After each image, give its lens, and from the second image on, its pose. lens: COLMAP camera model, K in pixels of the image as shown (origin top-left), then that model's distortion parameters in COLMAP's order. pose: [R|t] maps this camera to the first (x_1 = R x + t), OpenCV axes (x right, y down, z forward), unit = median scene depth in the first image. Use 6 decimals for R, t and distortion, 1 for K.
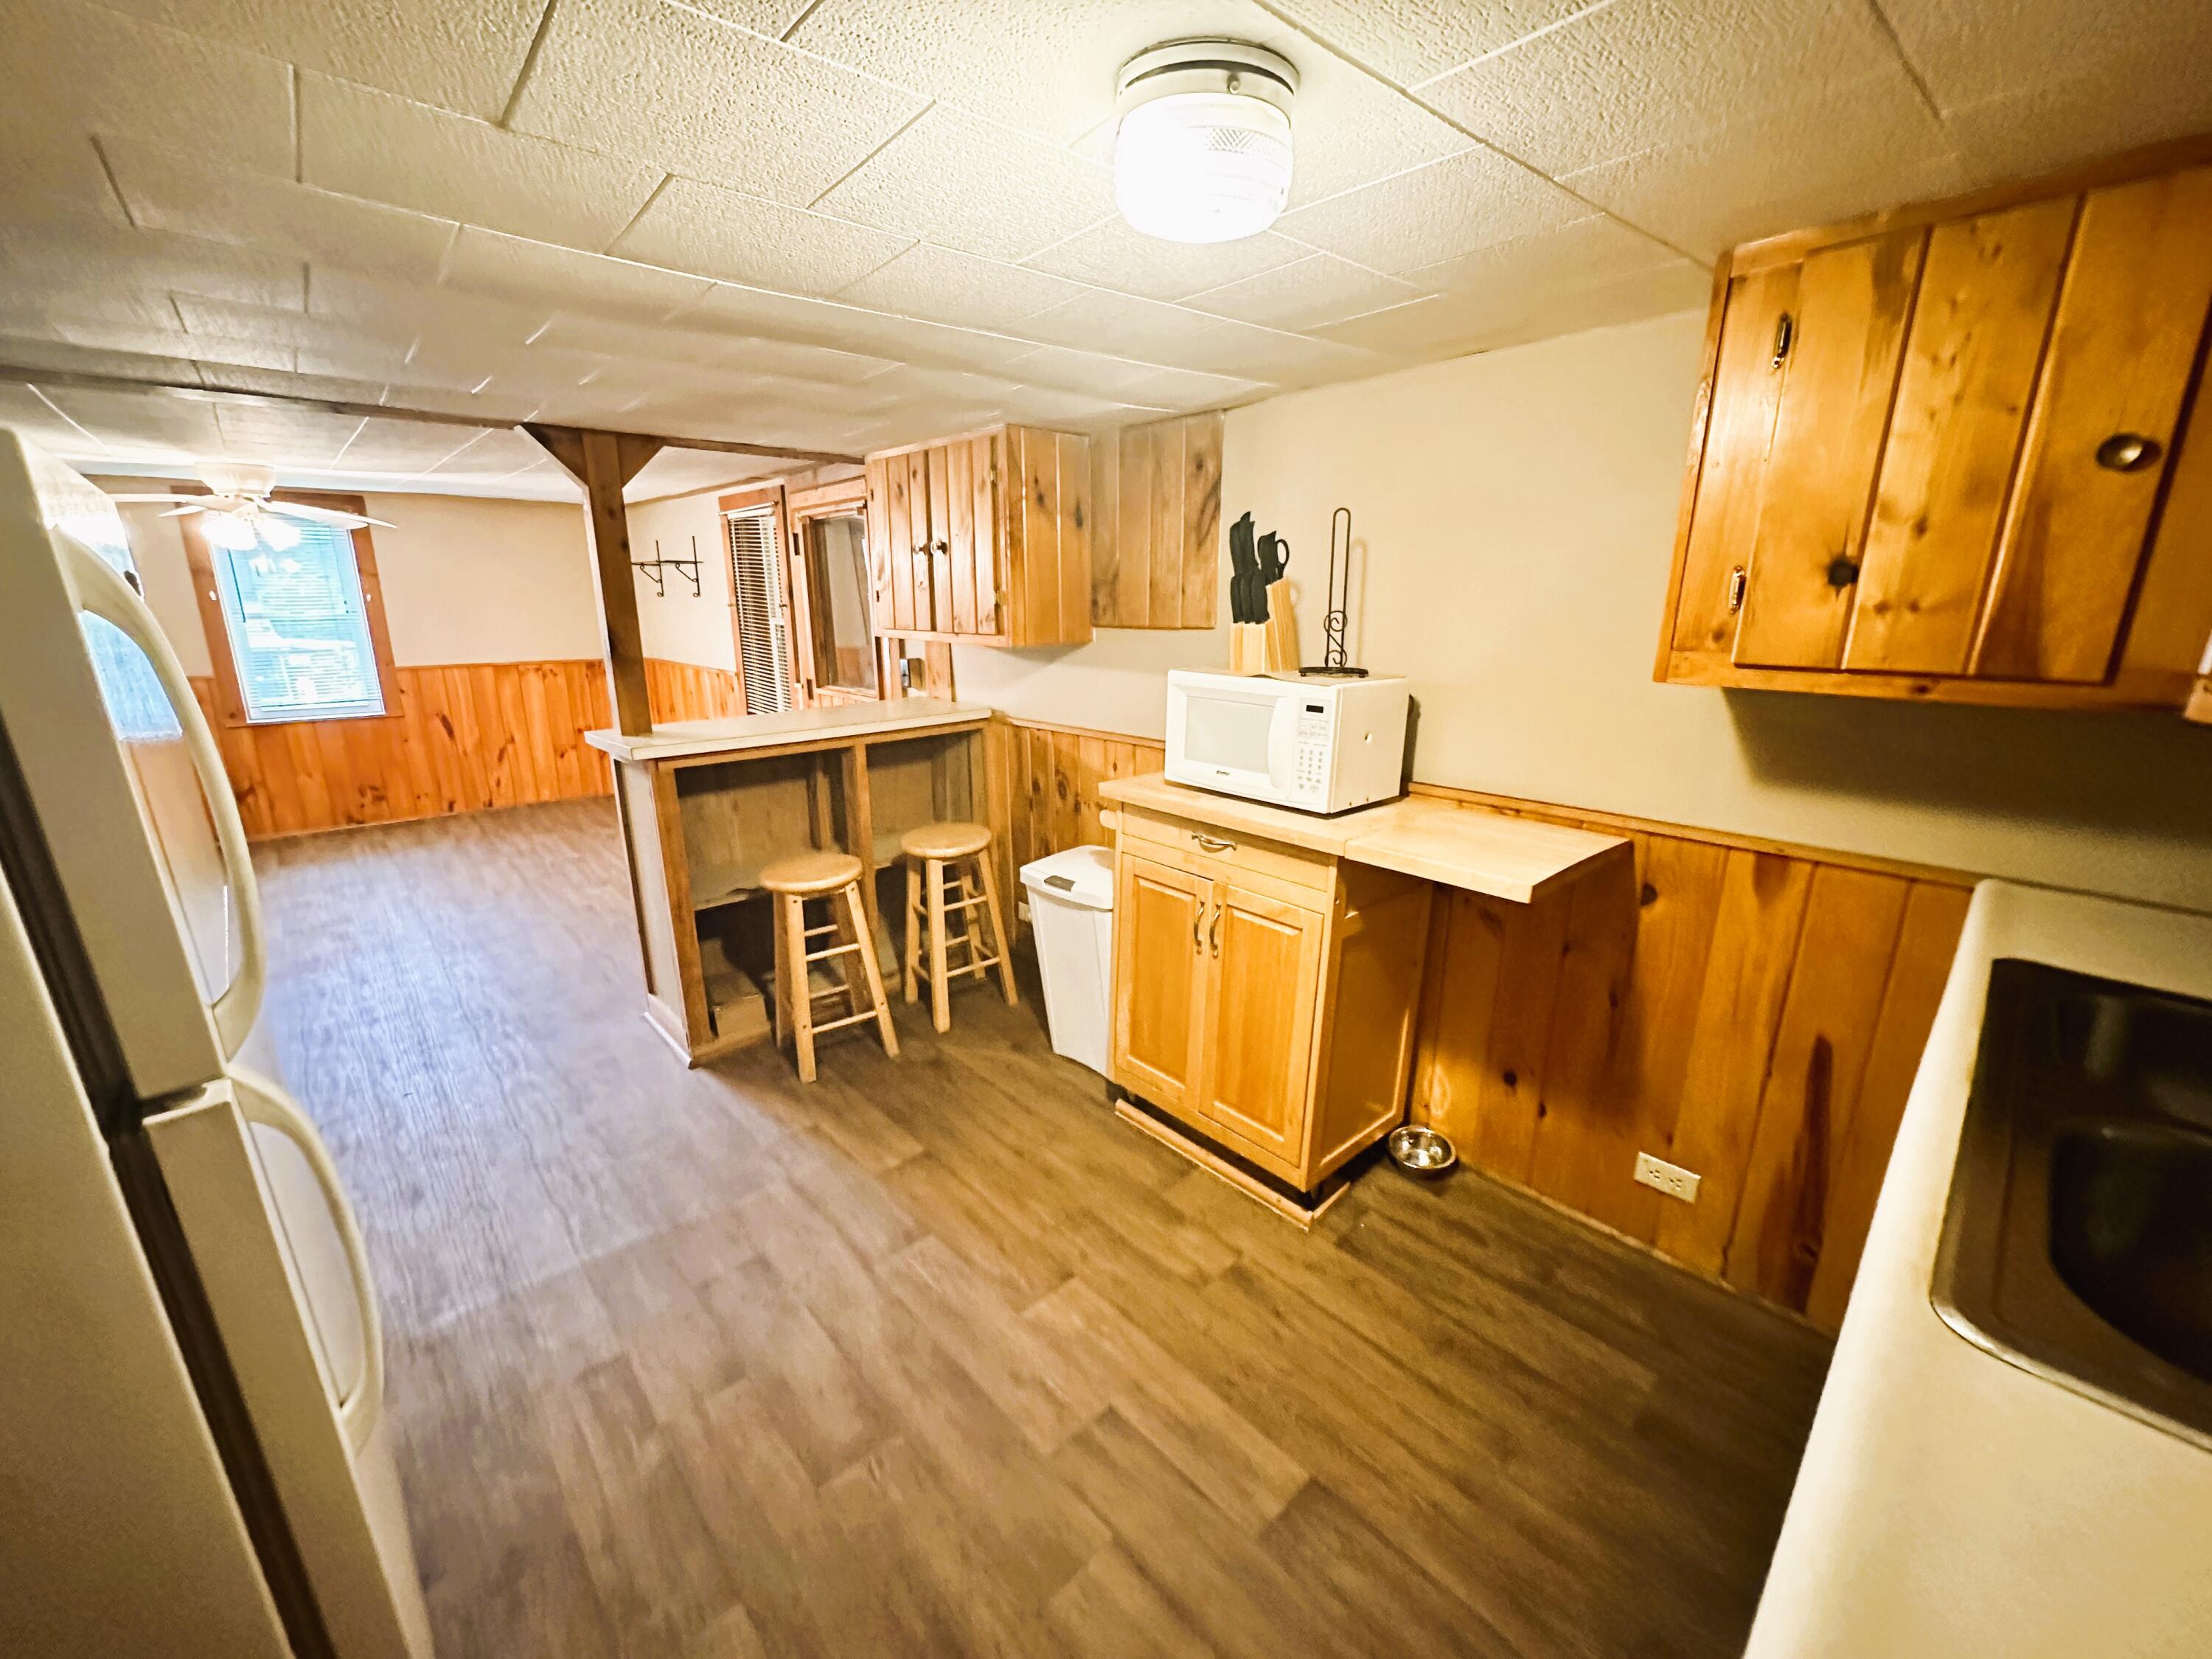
lens RADIAL K [[887.1, 0, 1106.5], [0, 887.1, 834.6], [0, 0, 1]] dist [0.000435, -0.000383]
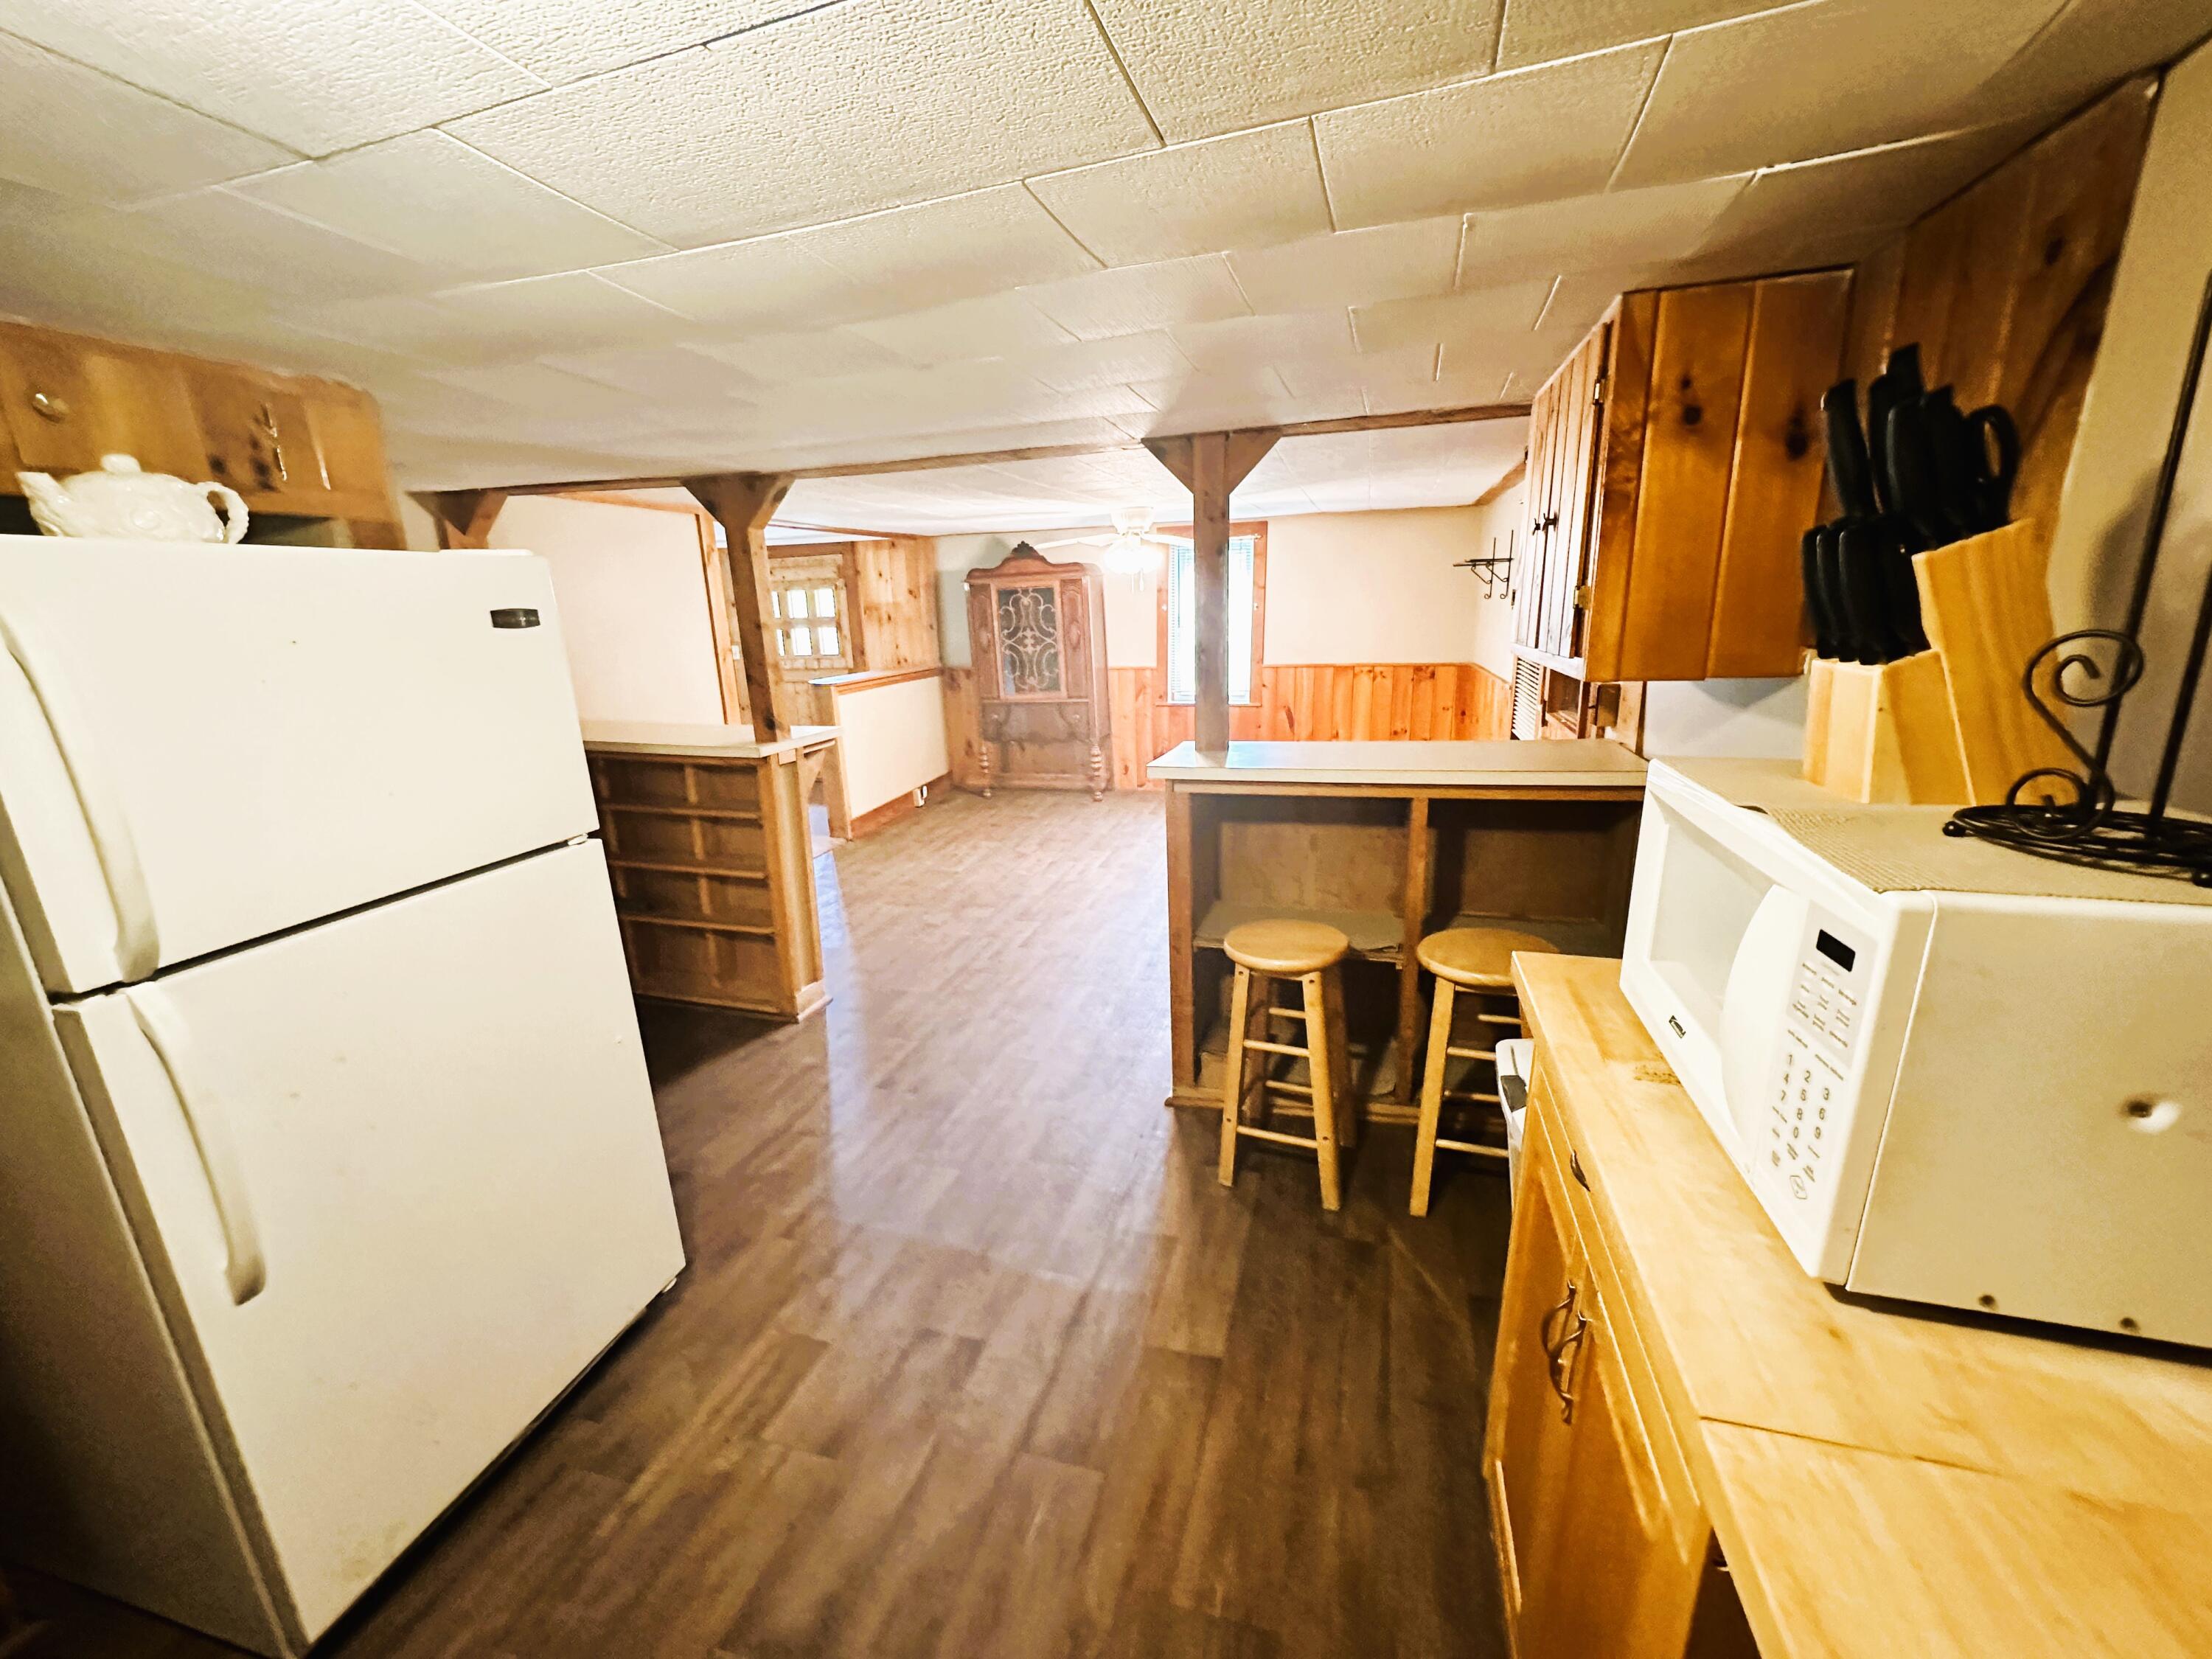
lens RADIAL K [[887.1, 0, 1114.1], [0, 887.1, 834.0], [0, 0, 1]] dist [0.000435, -0.000383]
pose [[0.510423, 0.194182, -0.837712, 0.244693], [-0.190486, 0.975501, 0.110058, -0.114232], [0.838560, 0.103396, 0.534907, 0.419729]]
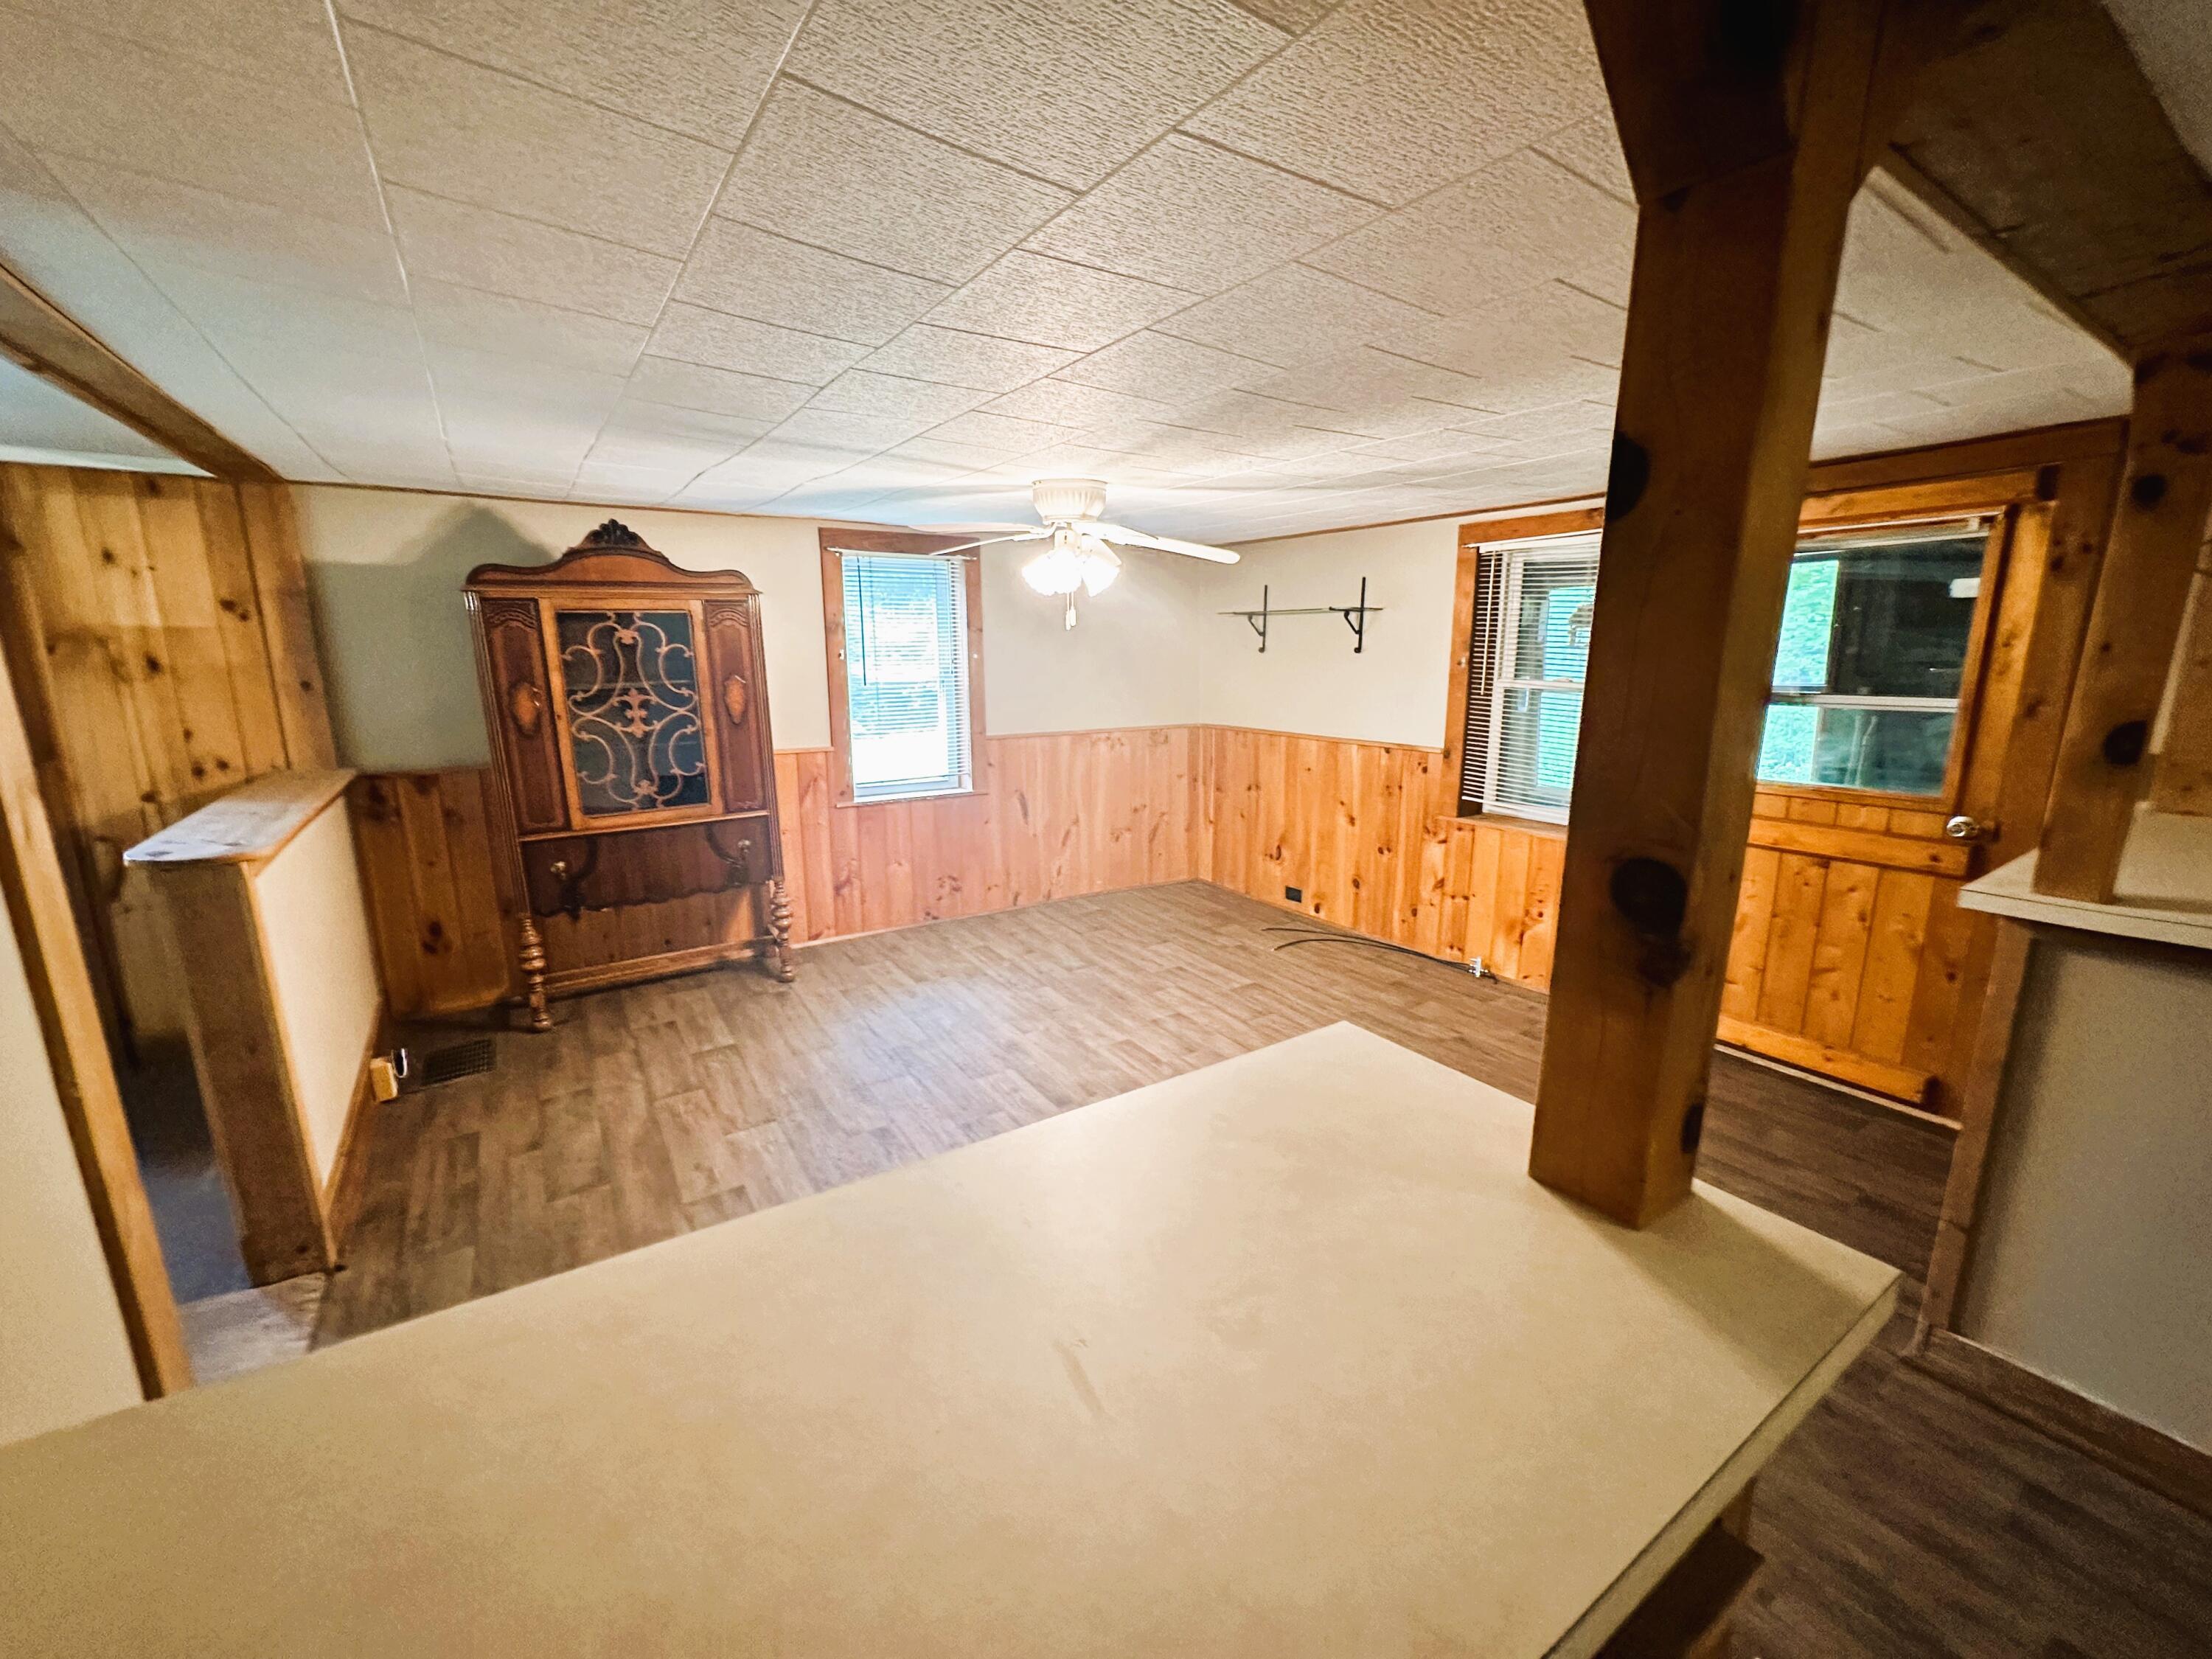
lens RADIAL K [[887.1, 0, 1093.8], [0, 887.1, 821.4], [0, 0, 1]] dist [0.000435, -0.000383]
pose [[0.986660, 0.023476, -0.161093, -1.052881], [-0.034218, 0.997348, -0.064234, -0.106463], [0.159158, 0.068889, 0.984847, 0.350613]]
